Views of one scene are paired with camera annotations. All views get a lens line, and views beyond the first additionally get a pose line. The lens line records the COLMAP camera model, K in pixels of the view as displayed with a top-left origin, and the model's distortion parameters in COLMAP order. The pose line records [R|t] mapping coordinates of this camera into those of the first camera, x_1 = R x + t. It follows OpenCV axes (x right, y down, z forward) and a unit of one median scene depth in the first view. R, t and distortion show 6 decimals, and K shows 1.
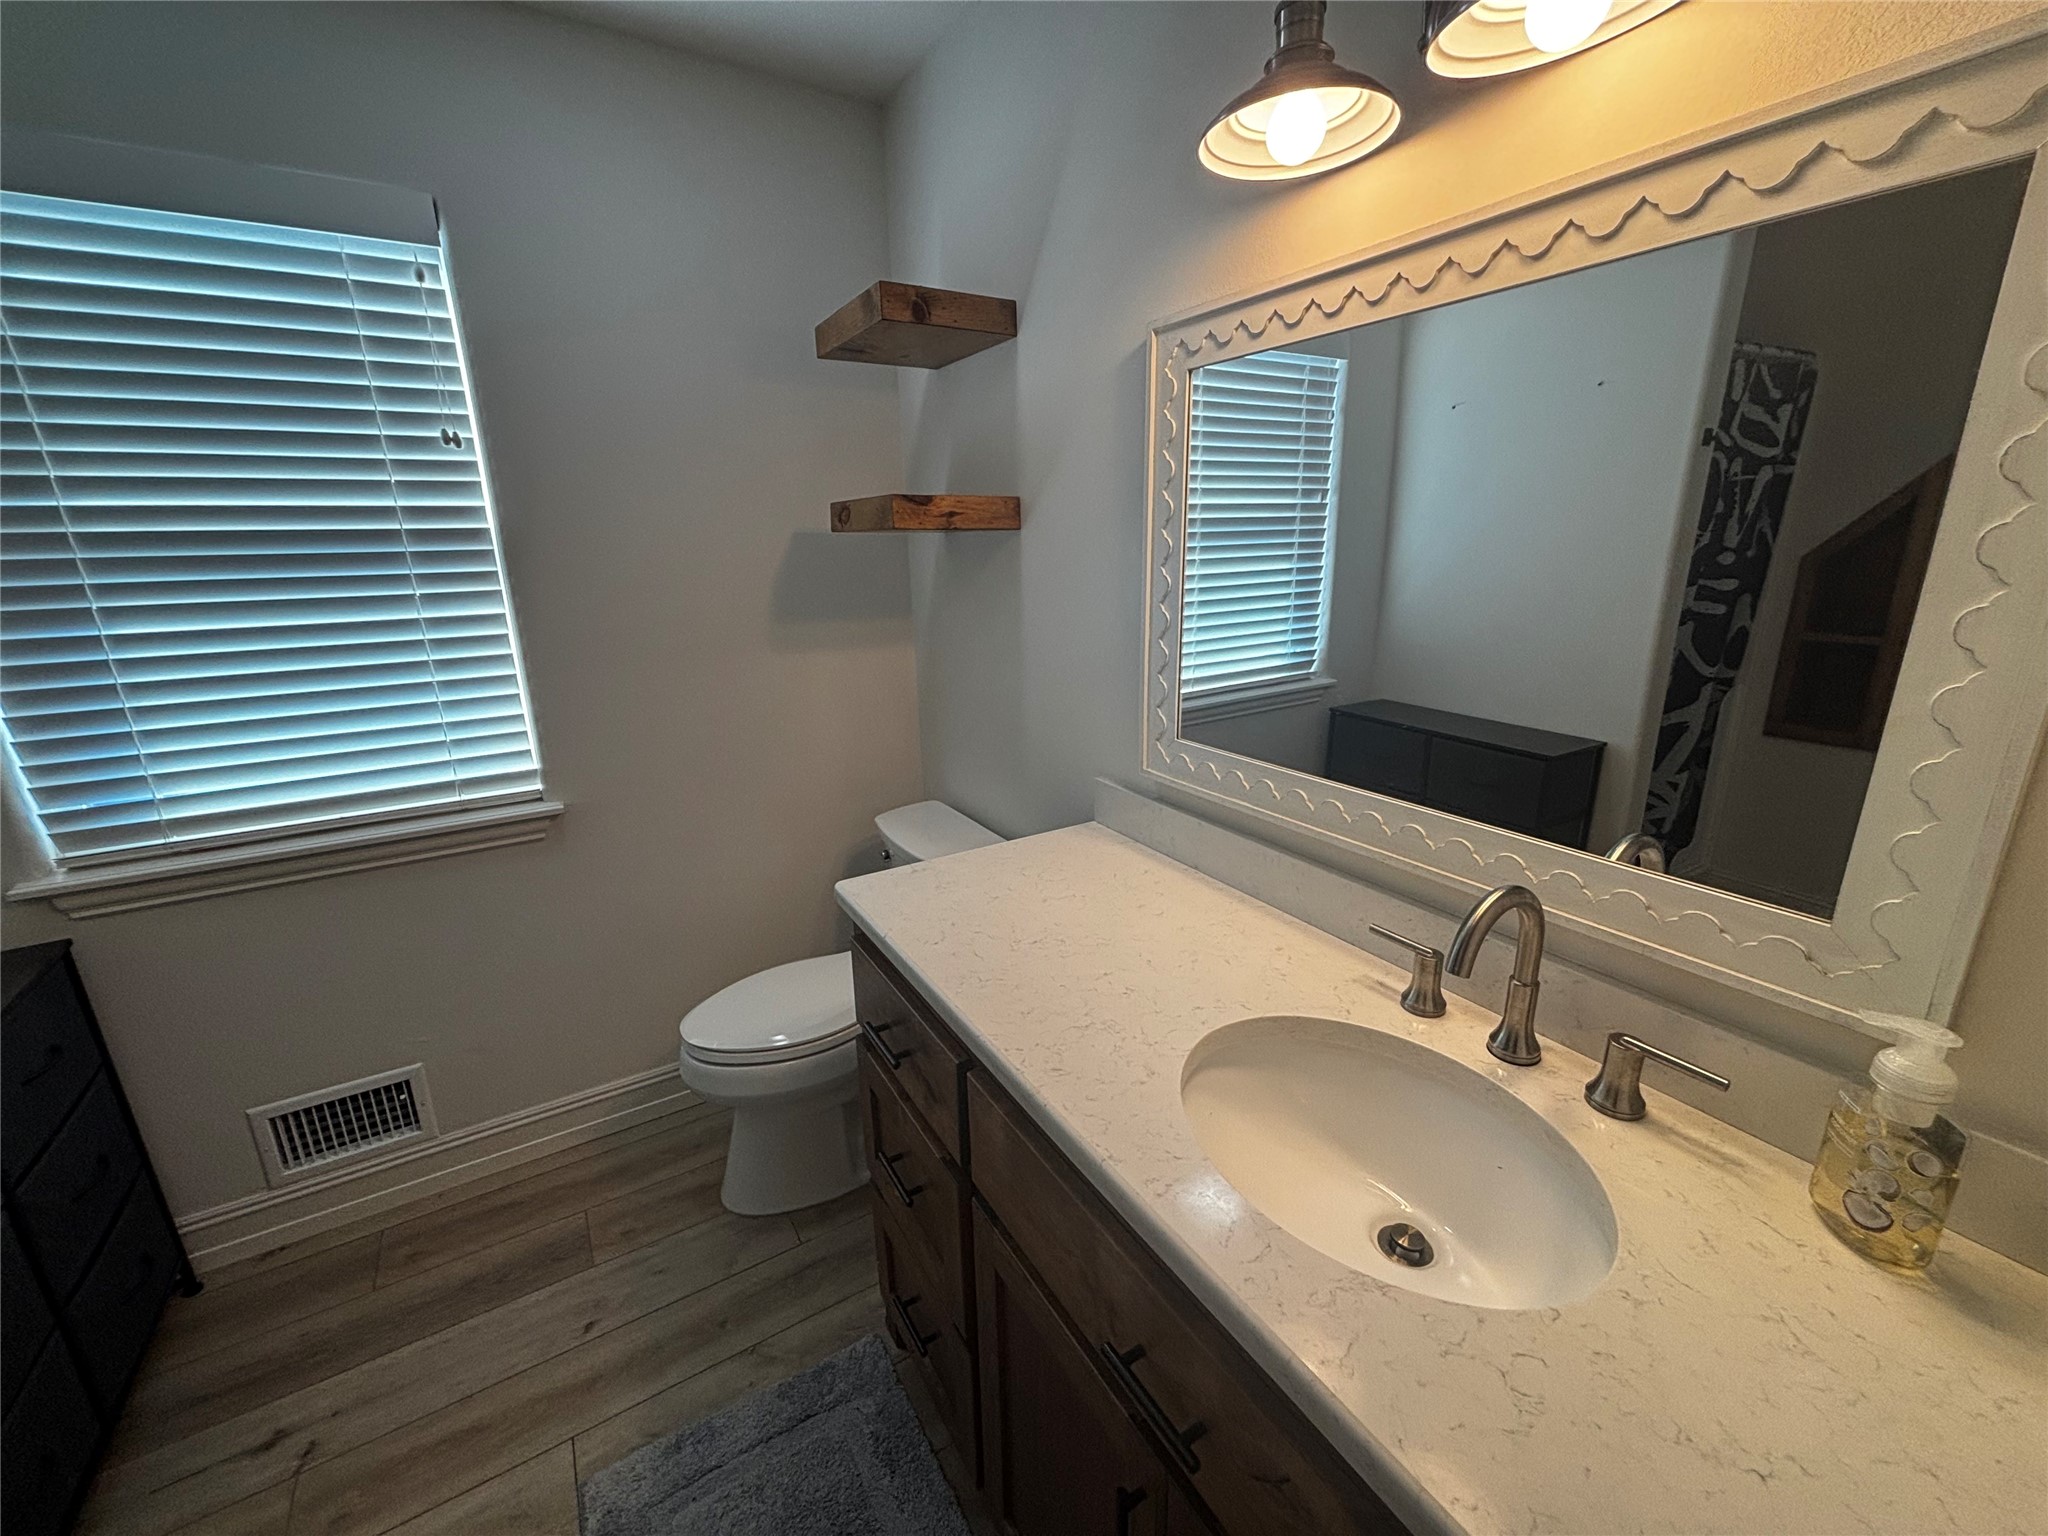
lens RADIAL K [[822.4, 0, 1028.9], [0, 822.4, 770.9], [0, 0, 1]] dist [-0.001208, 0.000550]
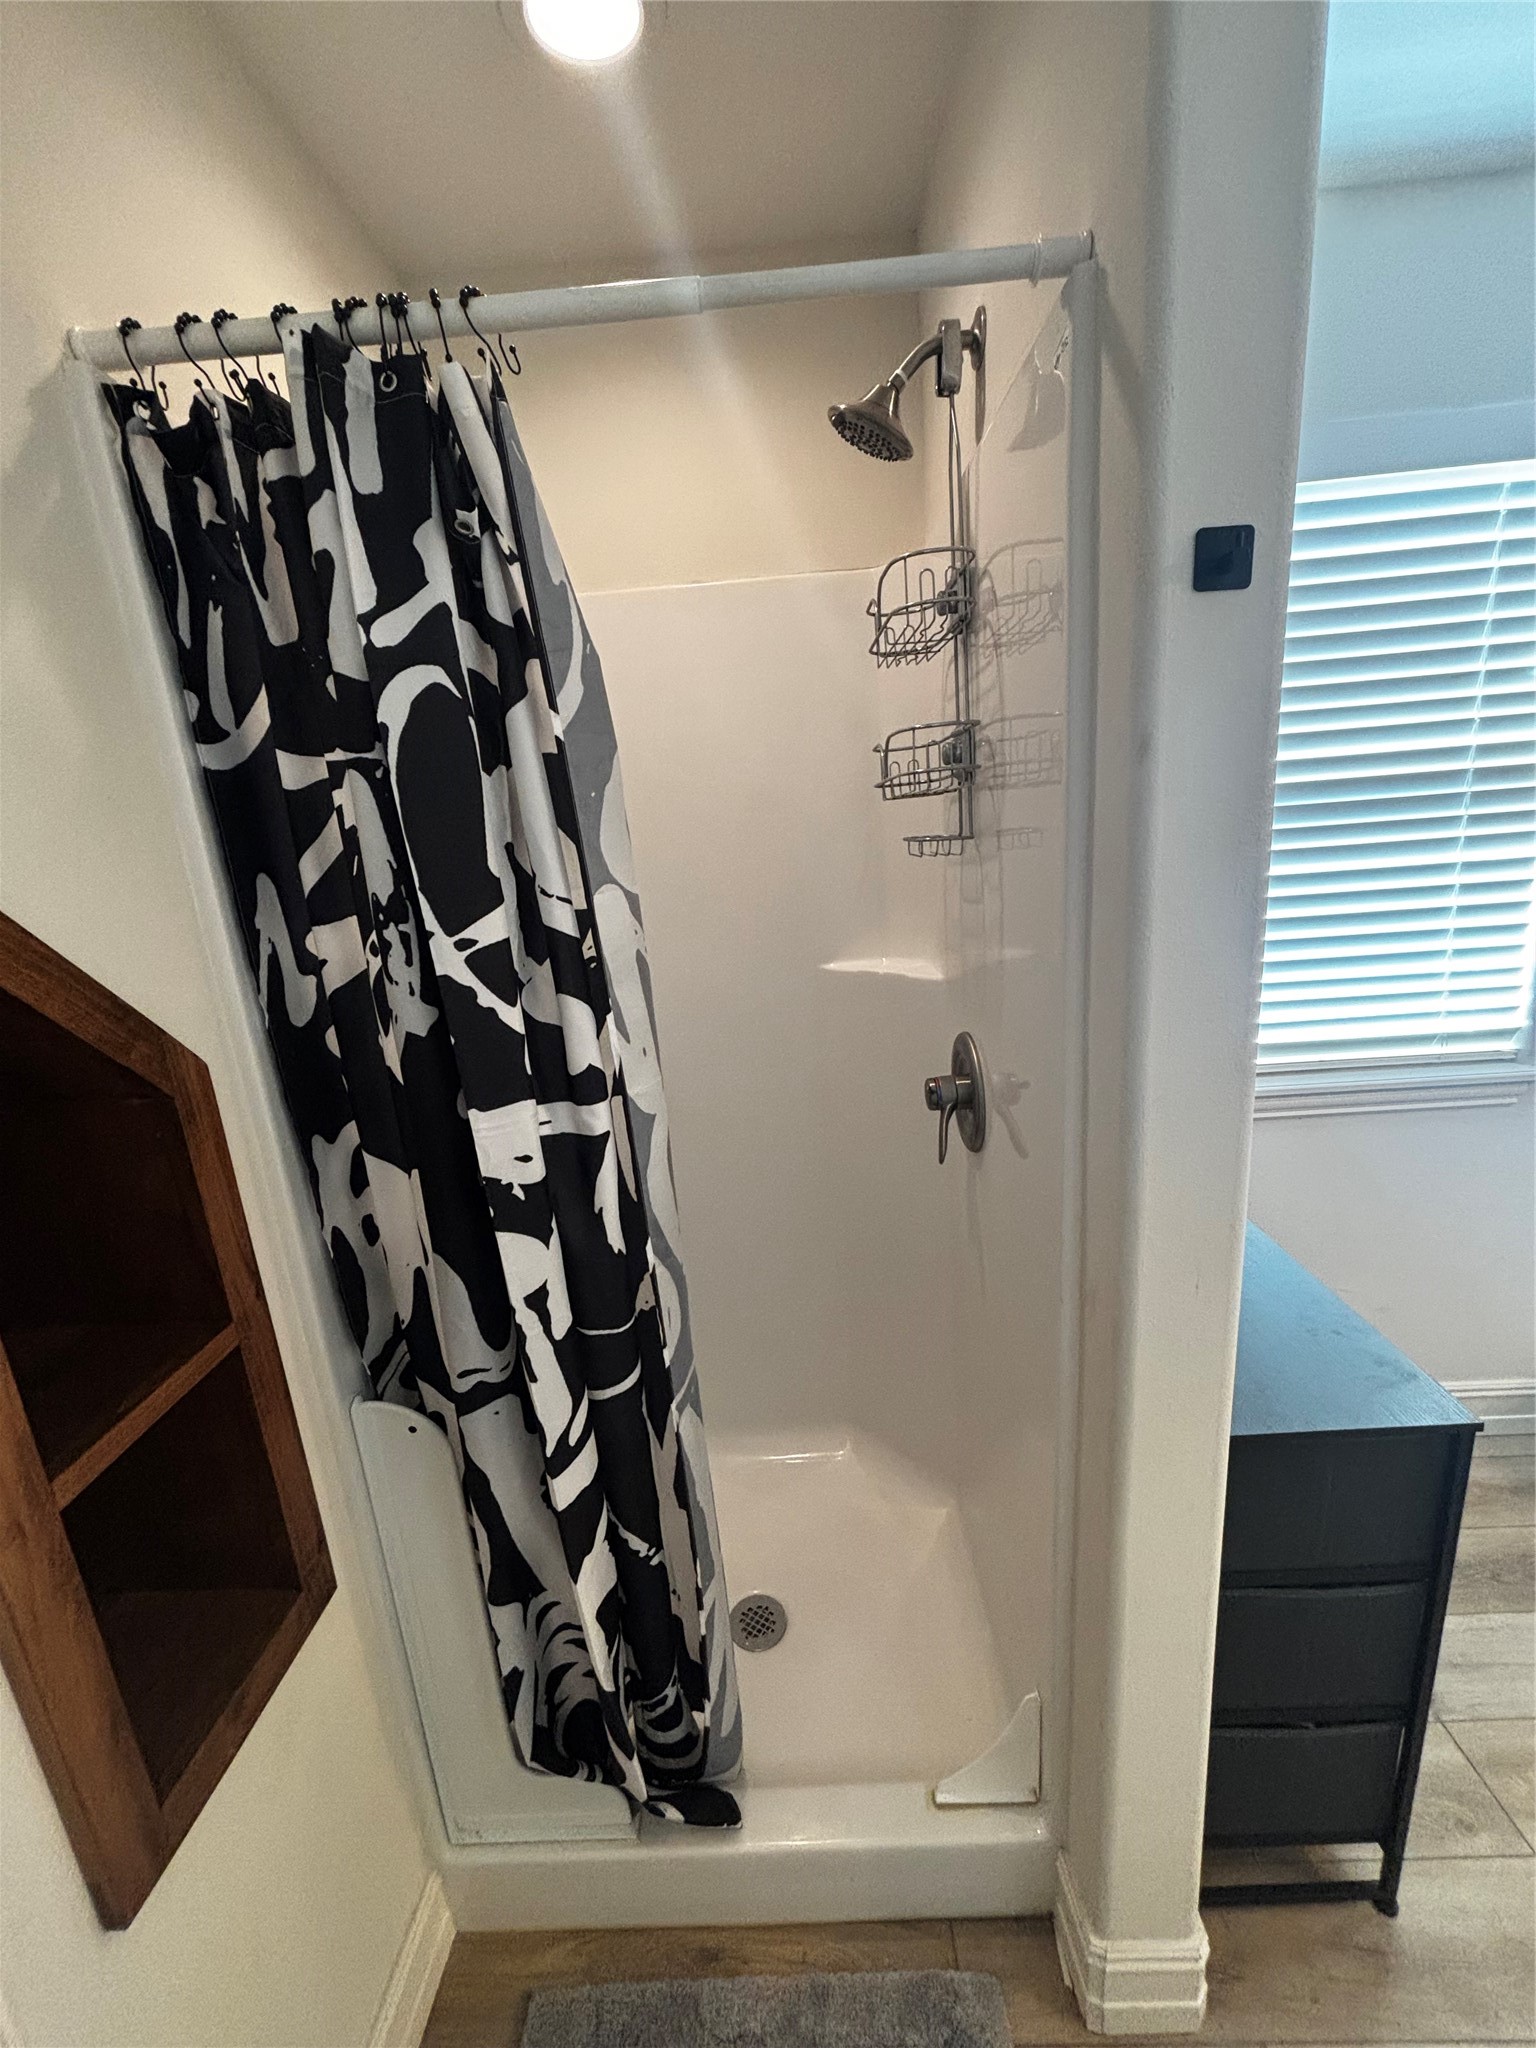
lens RADIAL K [[822.4, 0, 763.9], [0, 822.4, 1029.2], [0, 0, 1]] dist [-0.001208, 0.000550]
pose [[0.835246, 0.088557, -0.542699, -0.915342], [-0.088203, 0.995744, 0.026735, 0.056137], [0.542756, 0.025537, 0.839502, -0.244782]]
